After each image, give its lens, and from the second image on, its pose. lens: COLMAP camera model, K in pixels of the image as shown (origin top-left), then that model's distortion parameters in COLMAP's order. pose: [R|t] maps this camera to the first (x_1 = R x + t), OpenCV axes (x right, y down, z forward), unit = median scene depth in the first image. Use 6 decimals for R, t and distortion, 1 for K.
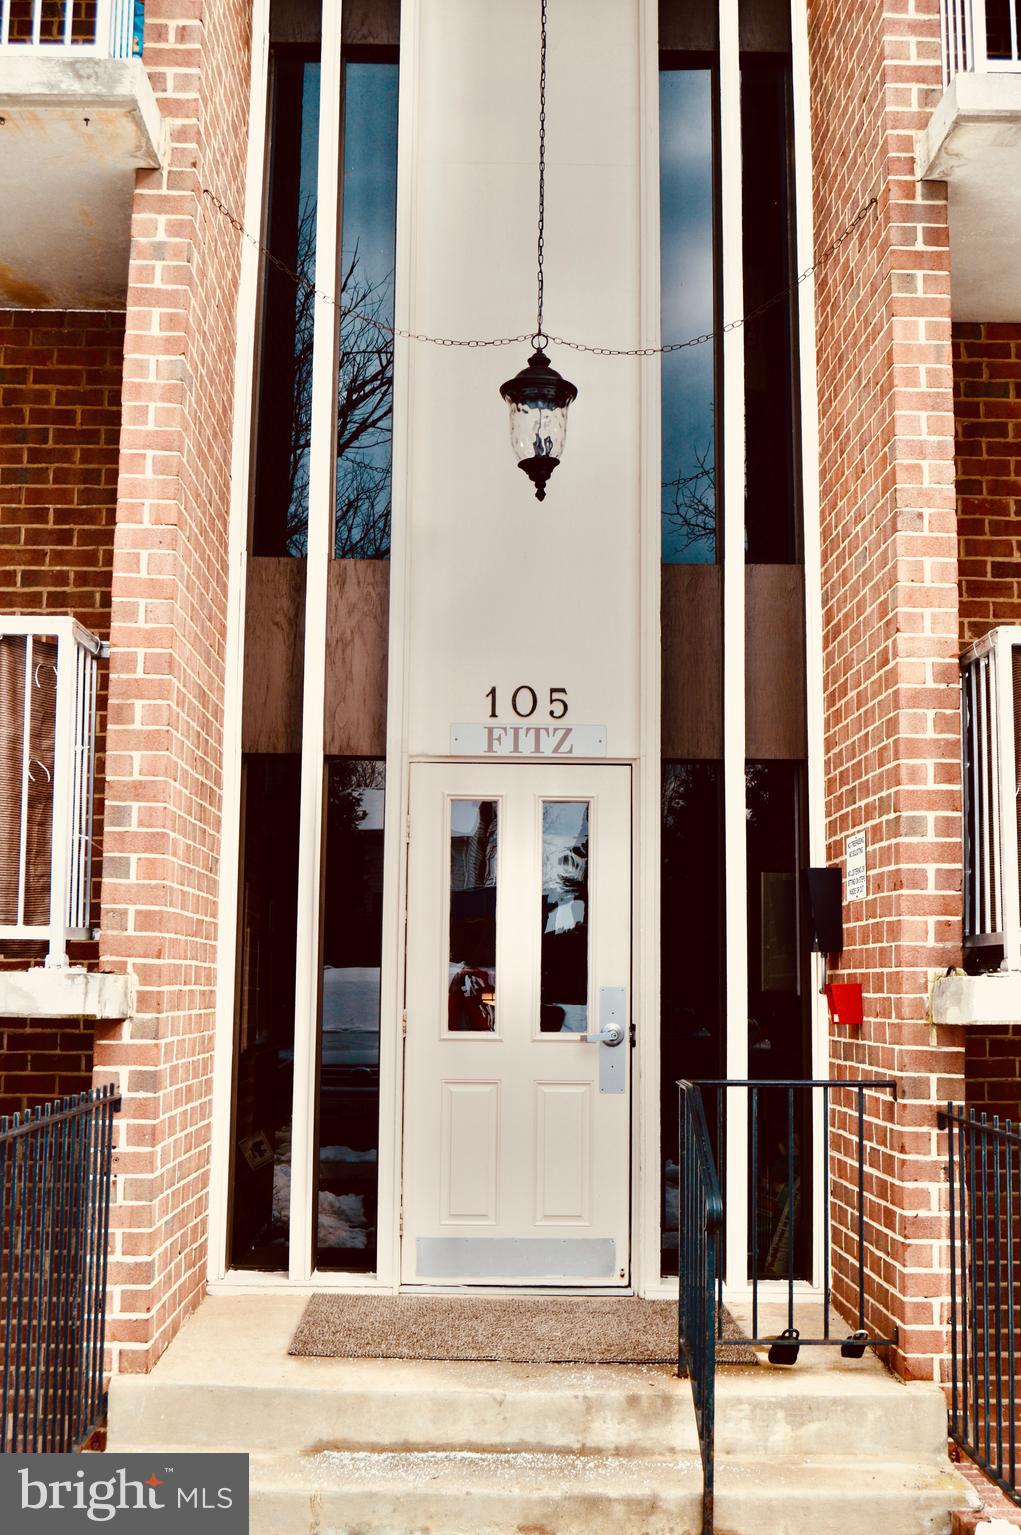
lens RADIAL K [[1745.1, 0, 509.0], [0, 1745.1, 768.0], [0, 0, 1]] dist [-0.068168, 0.000000]
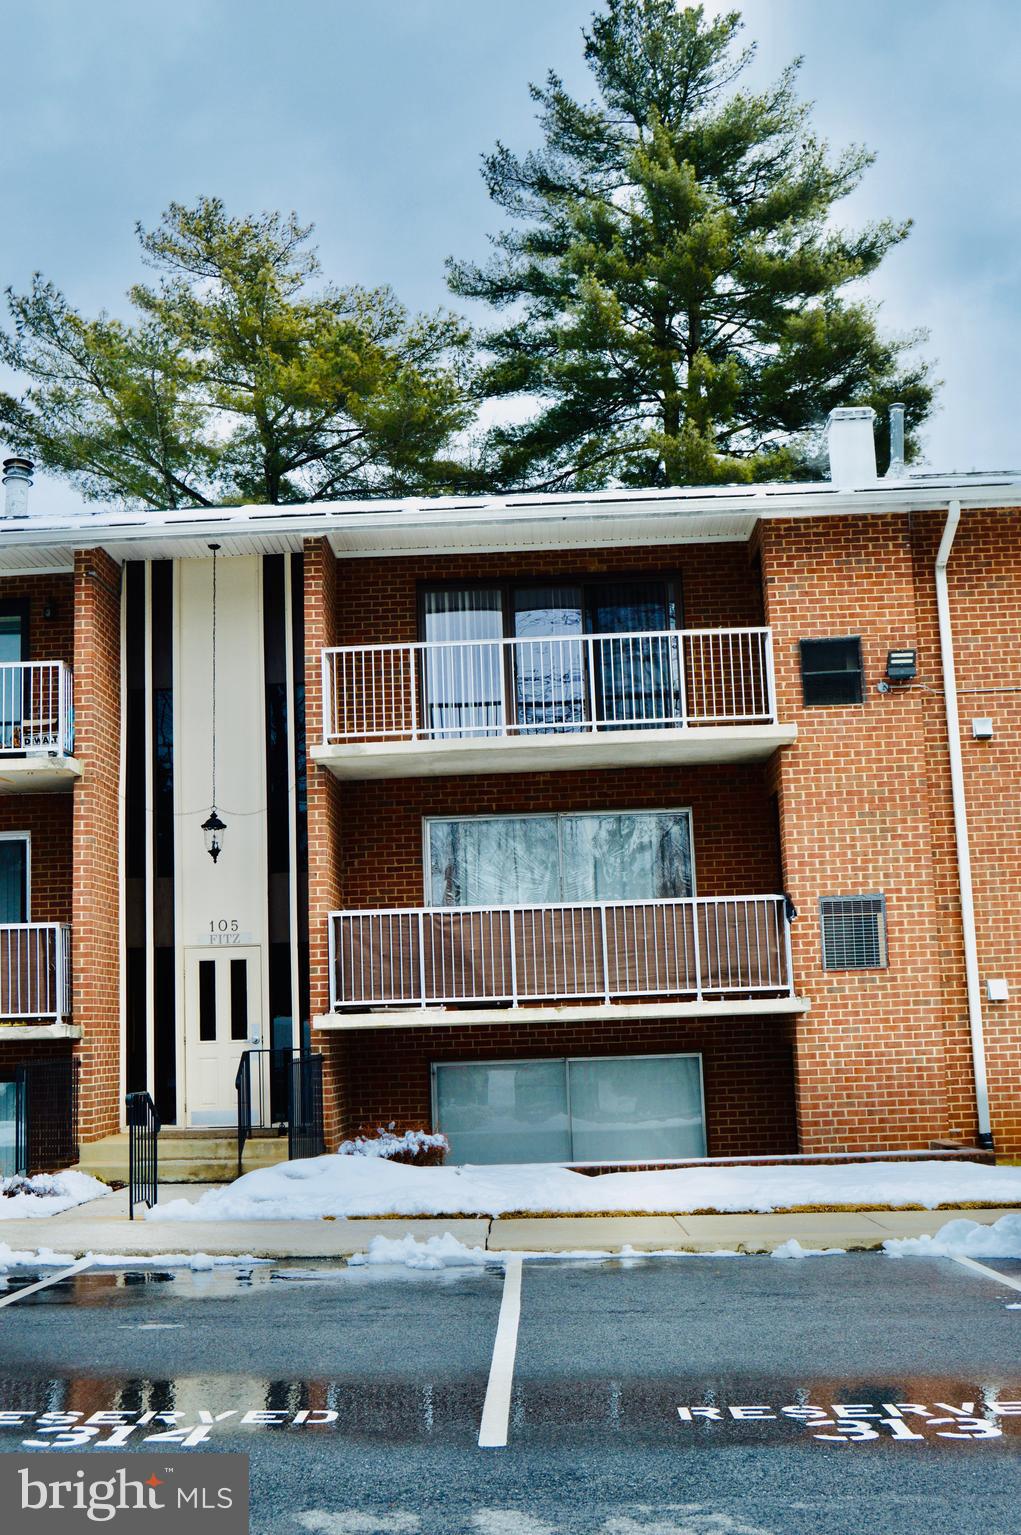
lens RADIAL K [[1745.1, 0, 514.1], [0, 1745.1, 767.0], [0, 0, 1]] dist [-0.068168, 0.000000]
pose [[0.997666, -0.051945, -0.044328, 0.783867], [0.050656, 0.998274, -0.029730, -0.236033], [0.045796, 0.027415, 0.998575, -2.308595]]
